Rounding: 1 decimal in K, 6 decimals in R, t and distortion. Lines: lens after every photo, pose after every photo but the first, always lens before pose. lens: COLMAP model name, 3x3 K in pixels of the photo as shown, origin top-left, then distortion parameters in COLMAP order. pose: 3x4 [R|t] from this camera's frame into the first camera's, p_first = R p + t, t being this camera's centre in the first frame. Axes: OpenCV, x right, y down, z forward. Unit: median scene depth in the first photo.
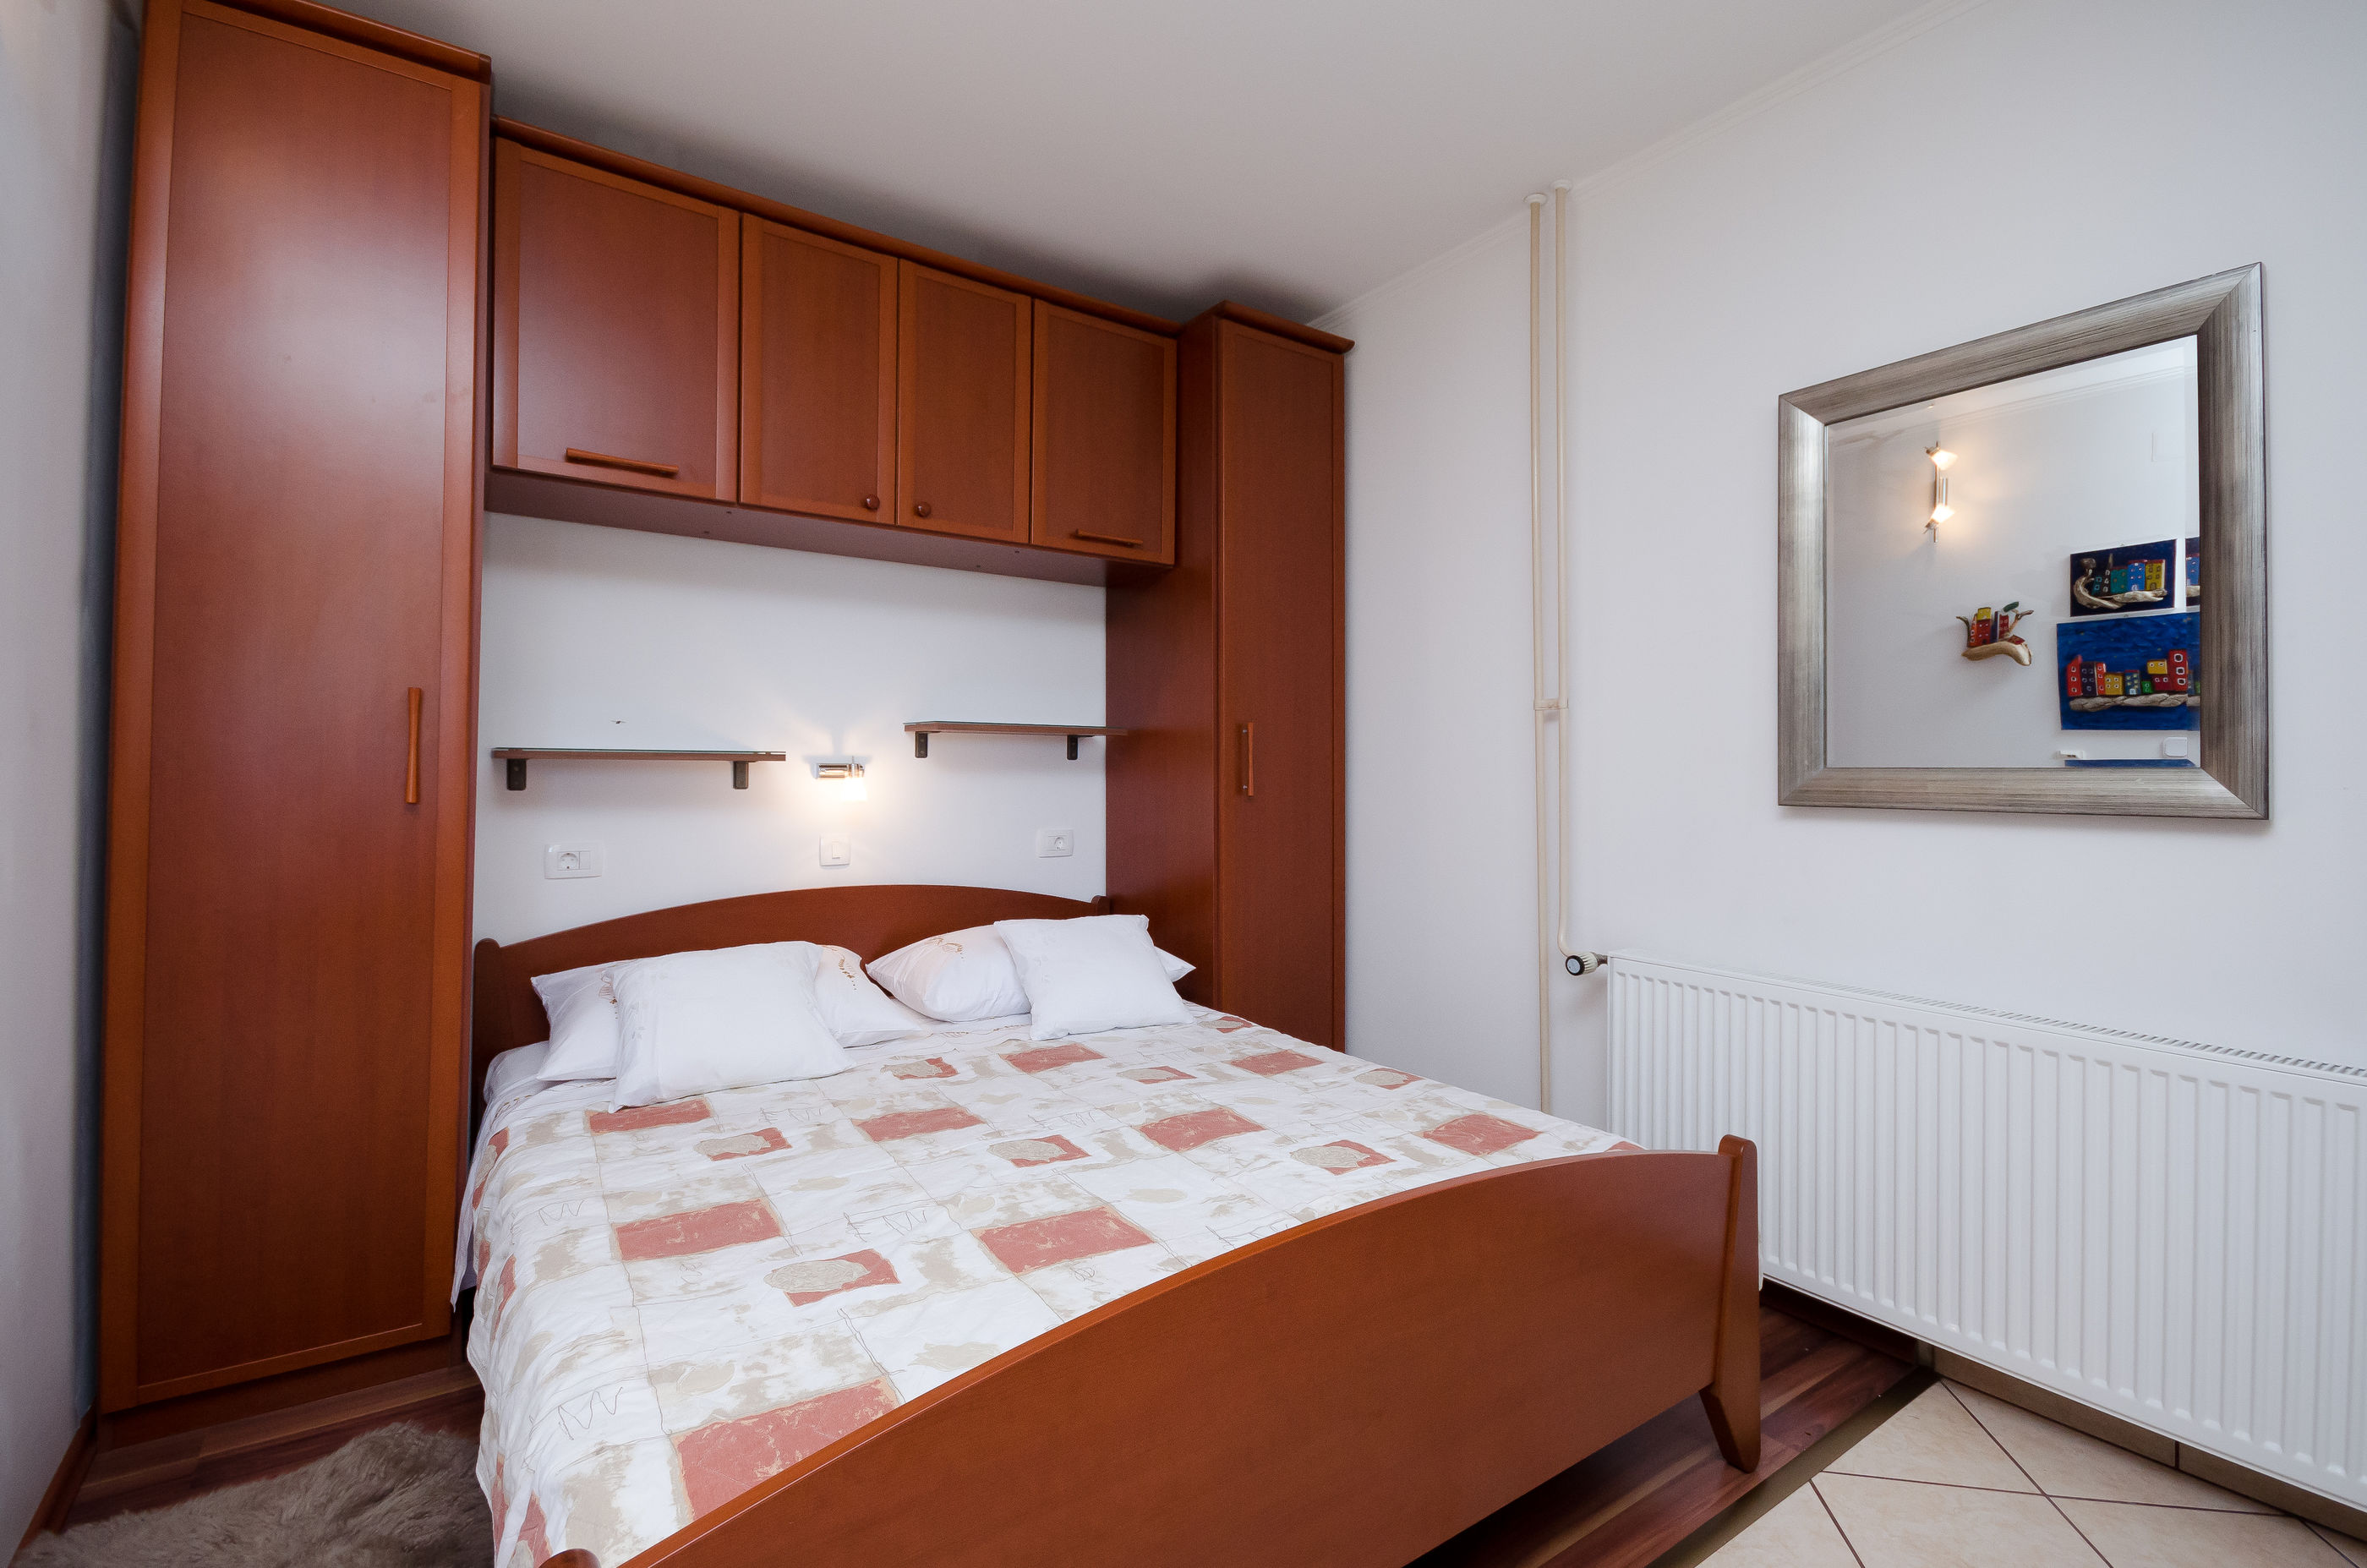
lens RADIAL K [[1067.0, 0, 1144.3], [0, 1067.0, 754.4], [0, 0, 1]] dist [0.004516, -0.009031]
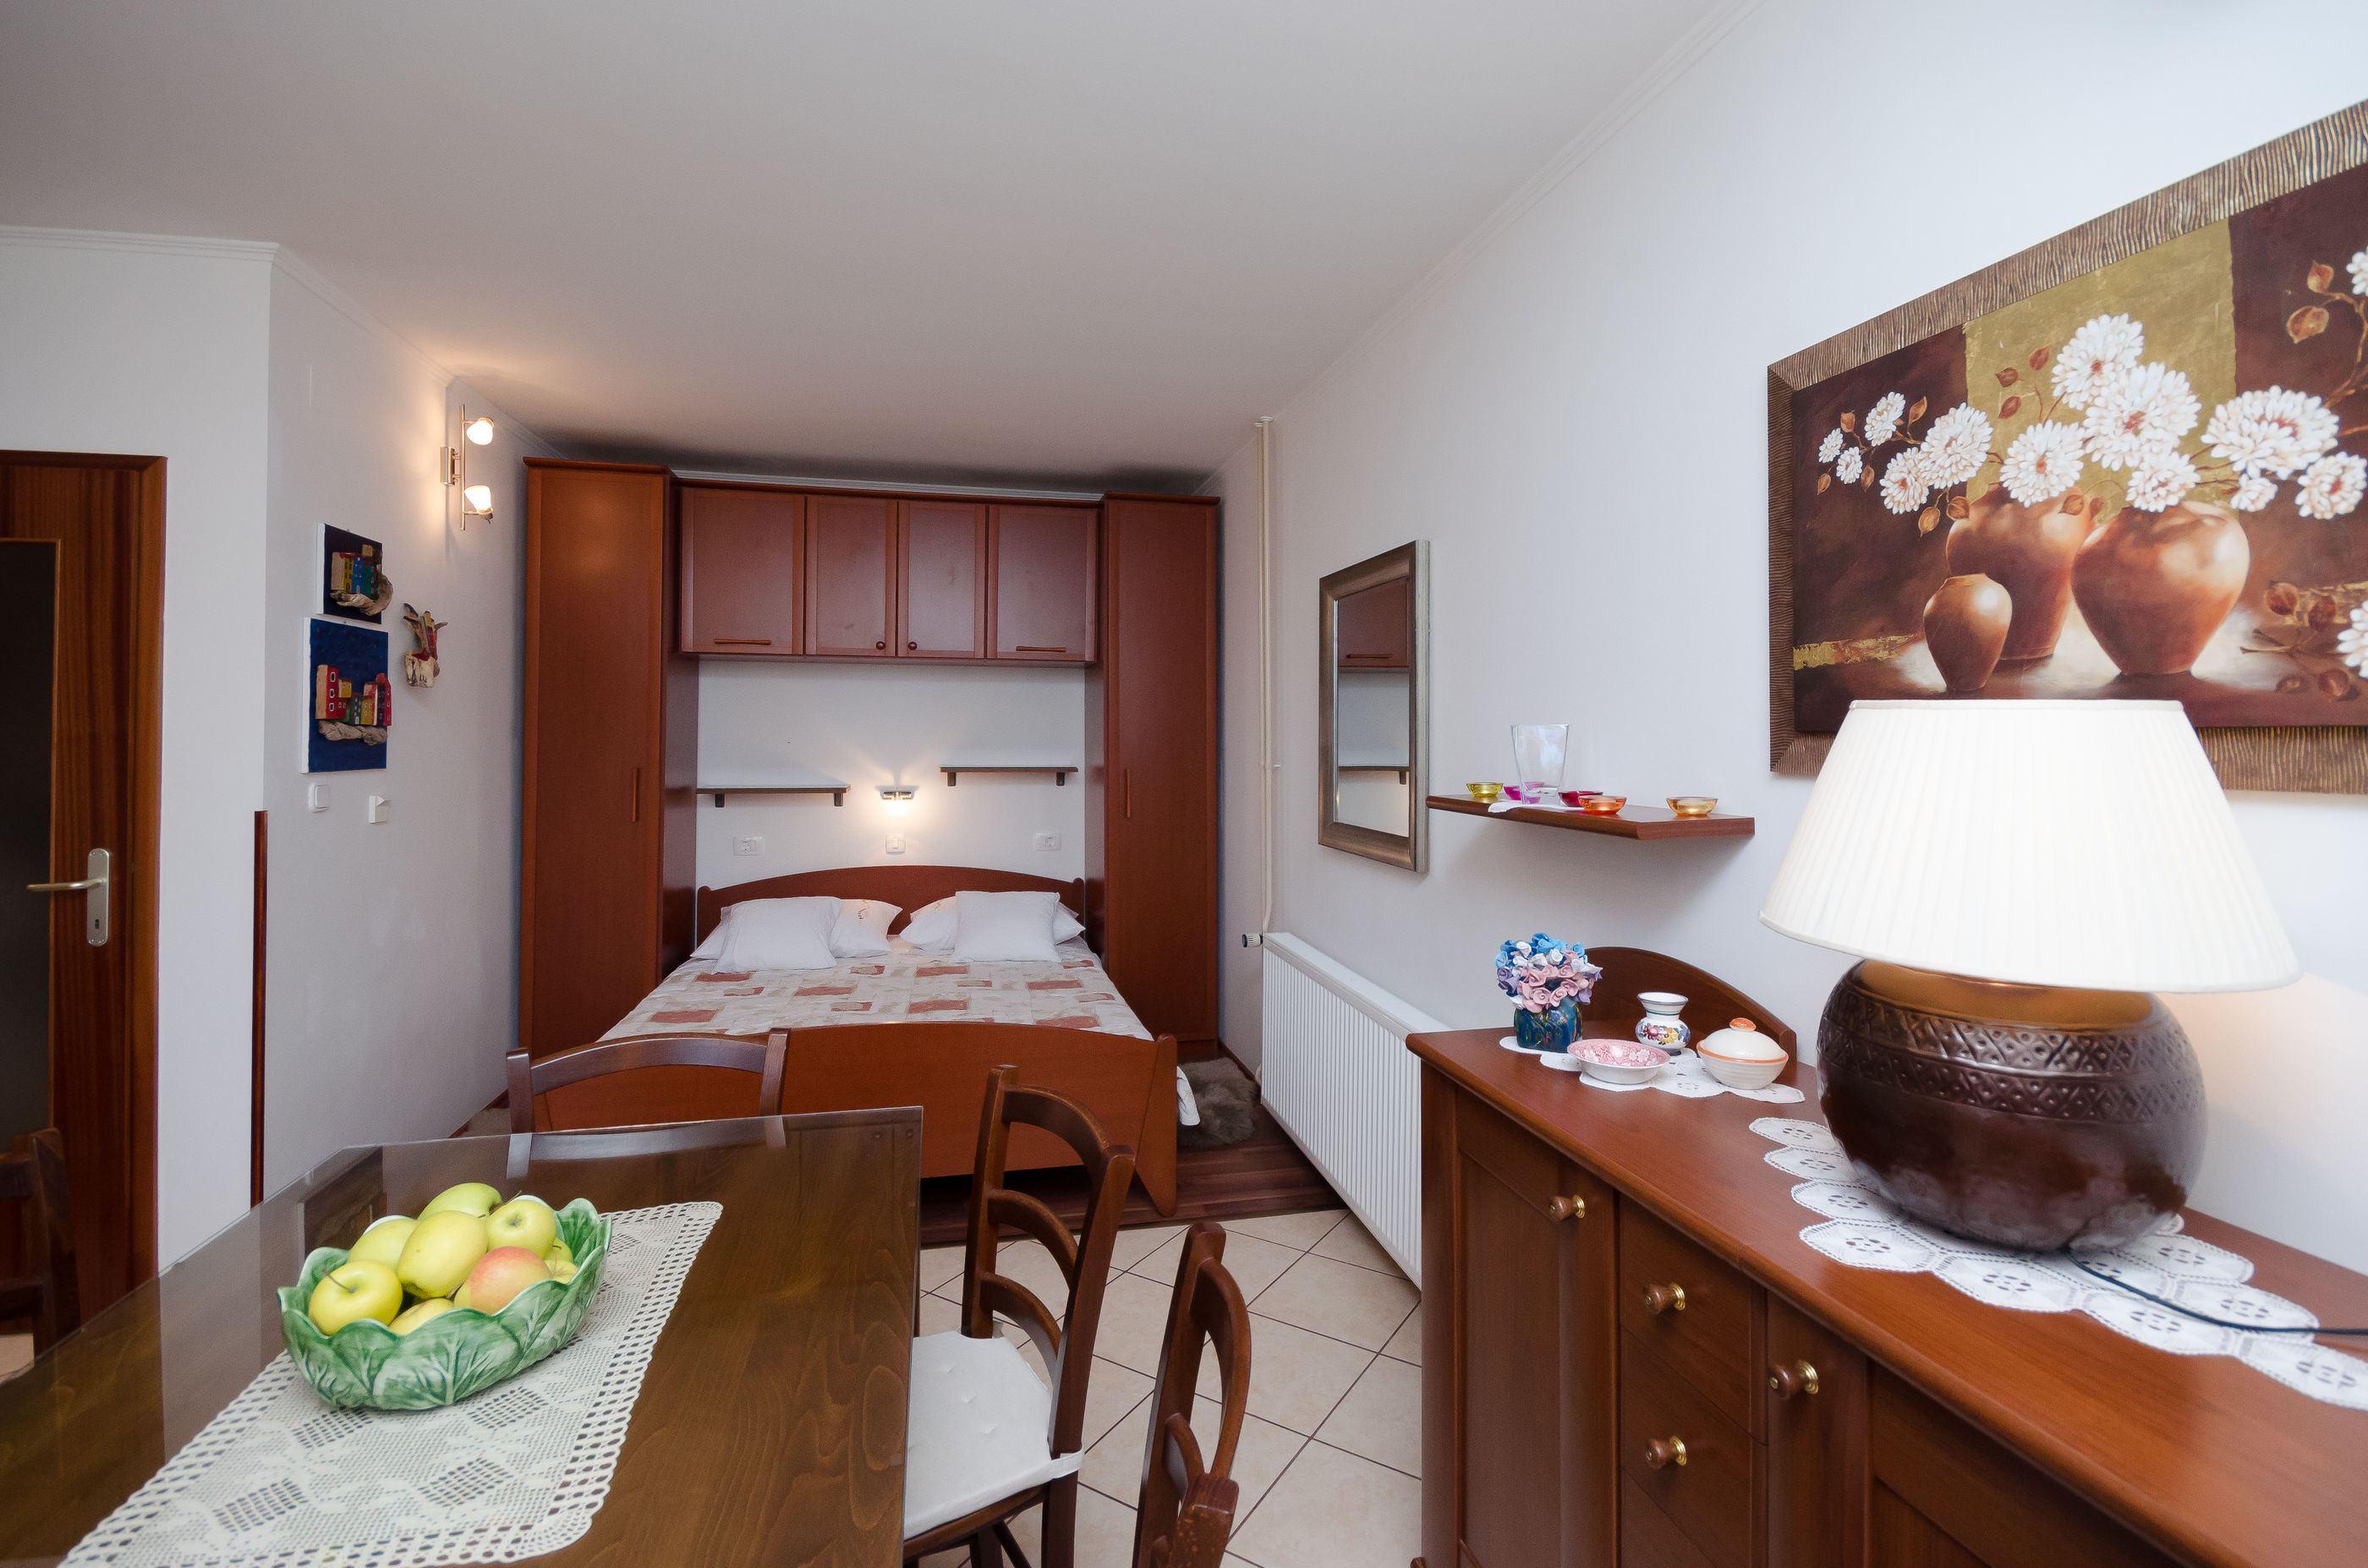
lens RADIAL K [[1067.5, 0, 1201.4], [0, 1067.5, 722.0], [0, 0, 1]] dist [0.004516, -0.009031]
pose [[0.937316, -0.001472, -0.348477, 0.831860], [0.001662, 0.999999, 0.000244, -0.111387], [0.348476, -0.000808, 0.937317, -0.441719]]
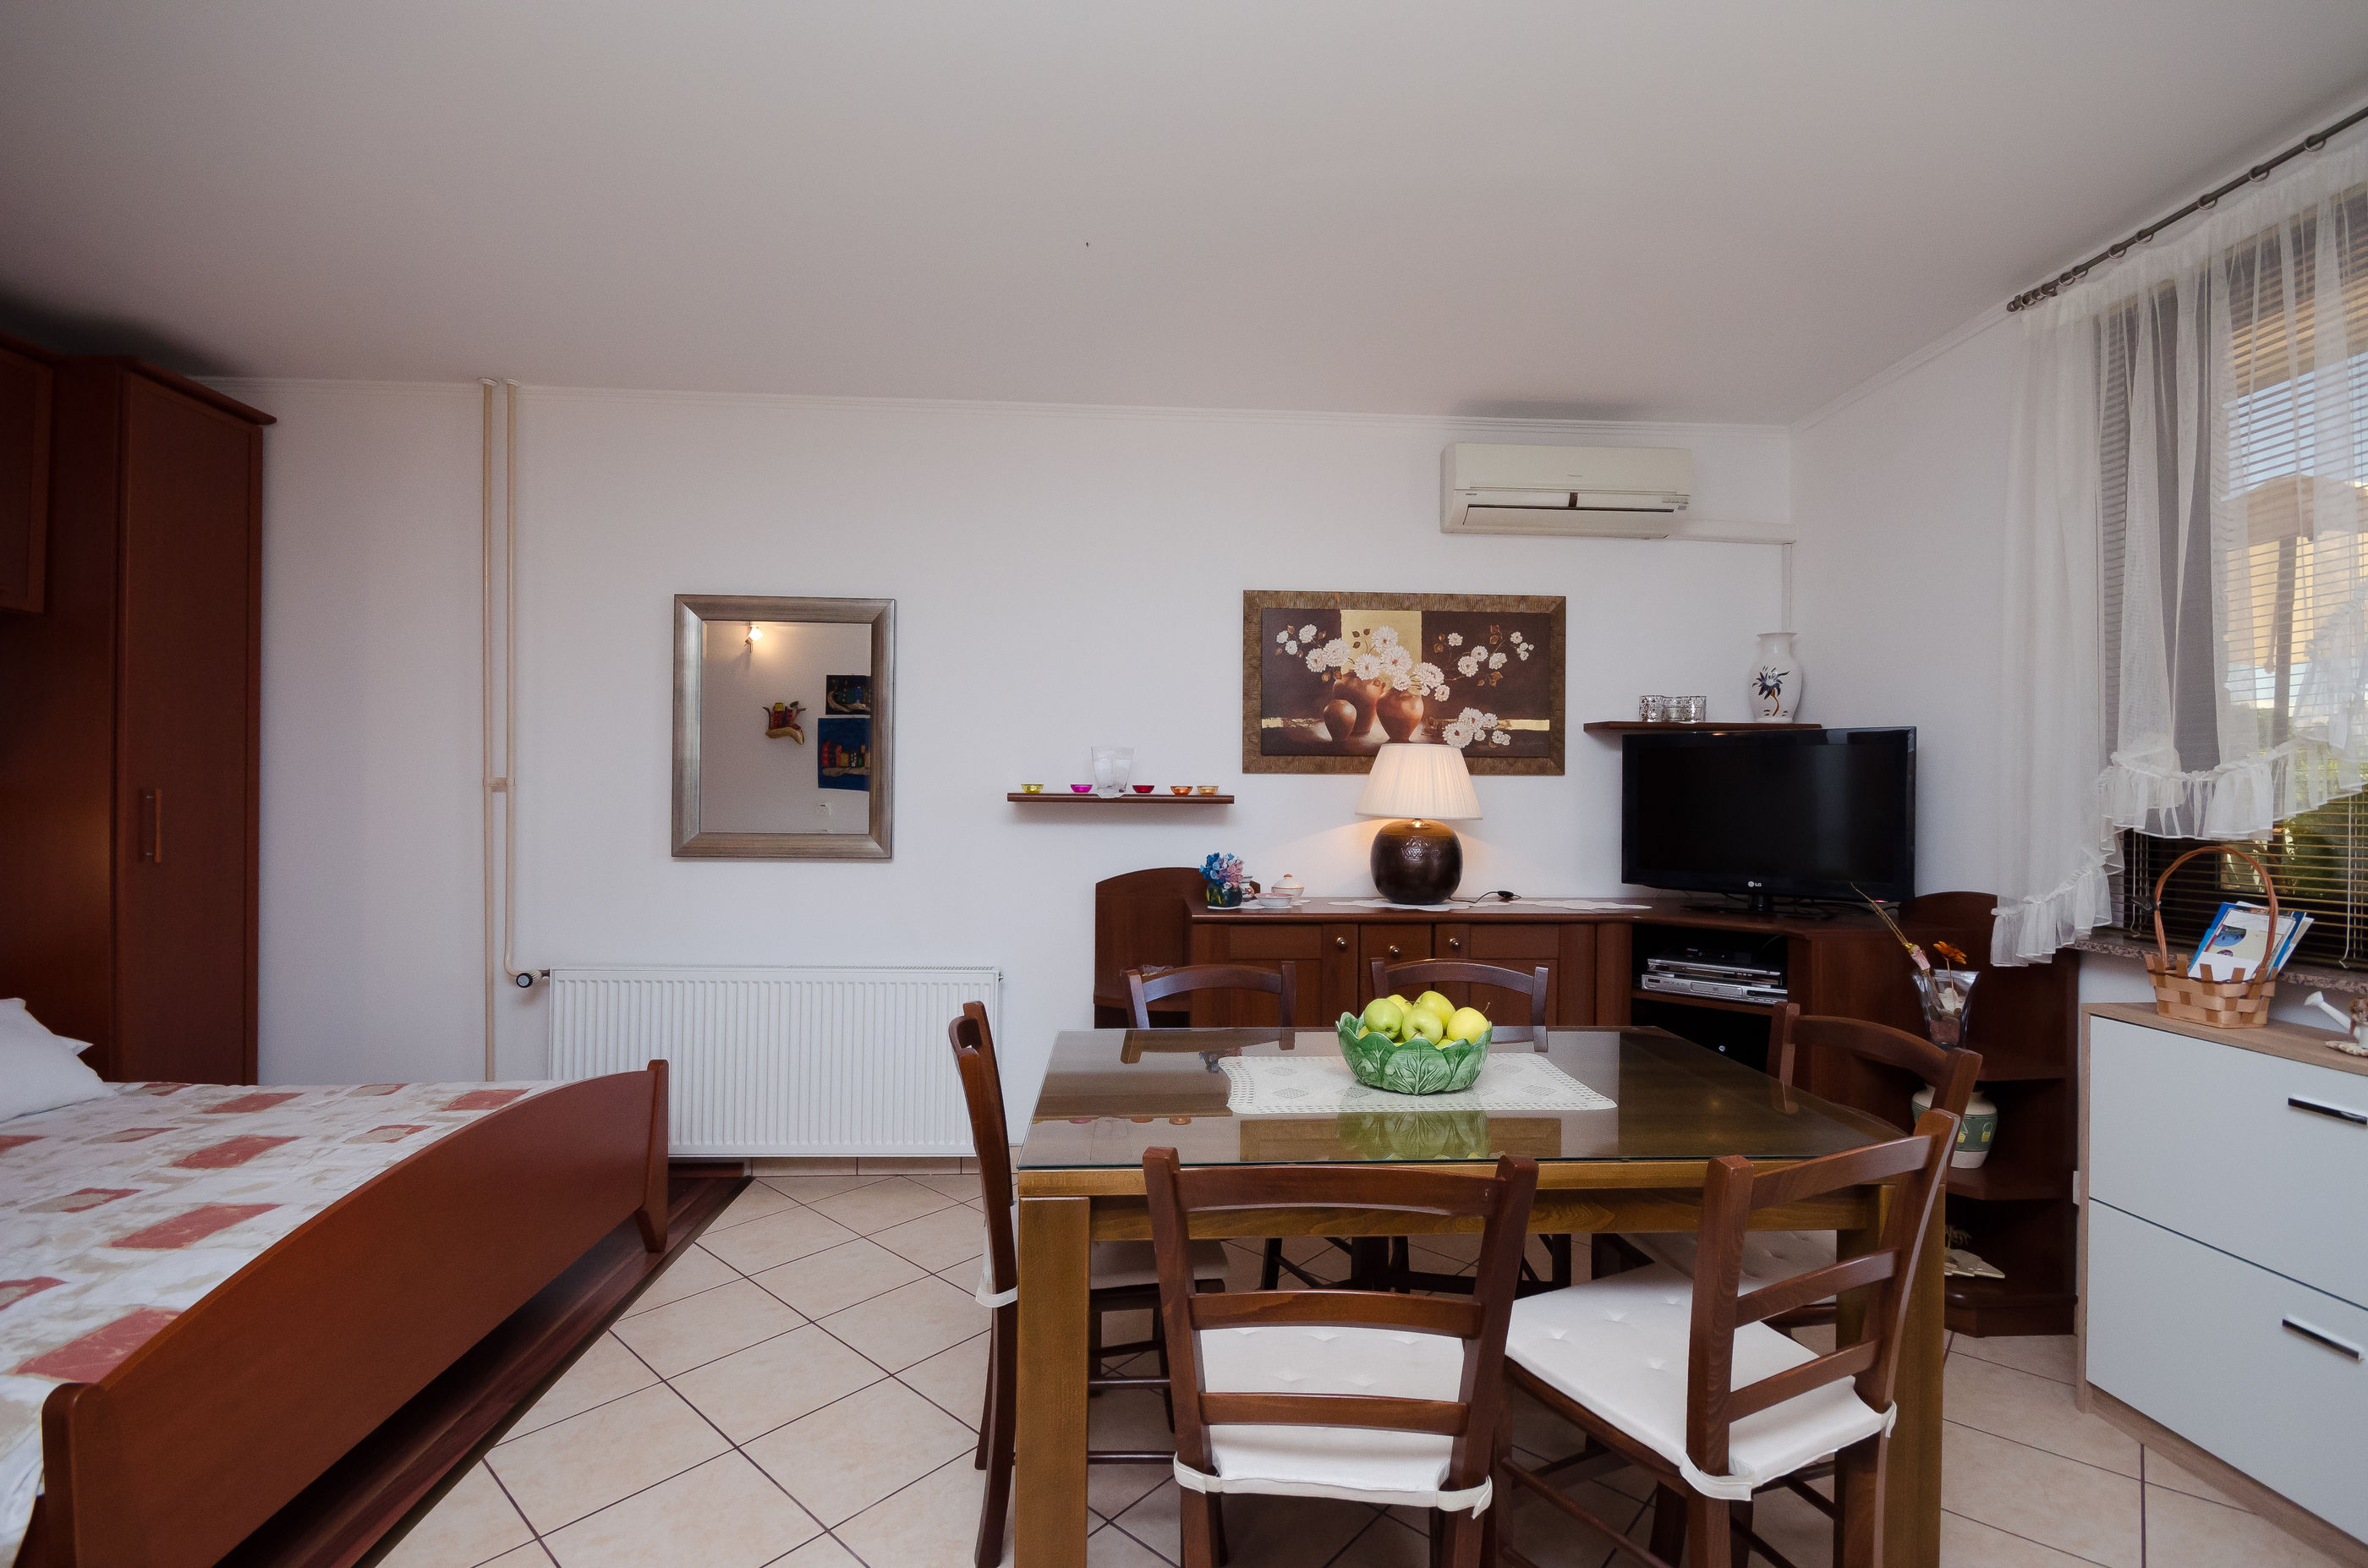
lens RADIAL K [[1067.5, 0, 1207.4], [0, 1067.5, 799.0], [0, 0, 1]] dist [0.004516, -0.009031]
pose [[0.492124, 0.000050, 0.870525, -0.327459], [-0.021132, 0.999706, 0.011889, -0.061934], [-0.870269, -0.024247, 0.491980, -0.389463]]
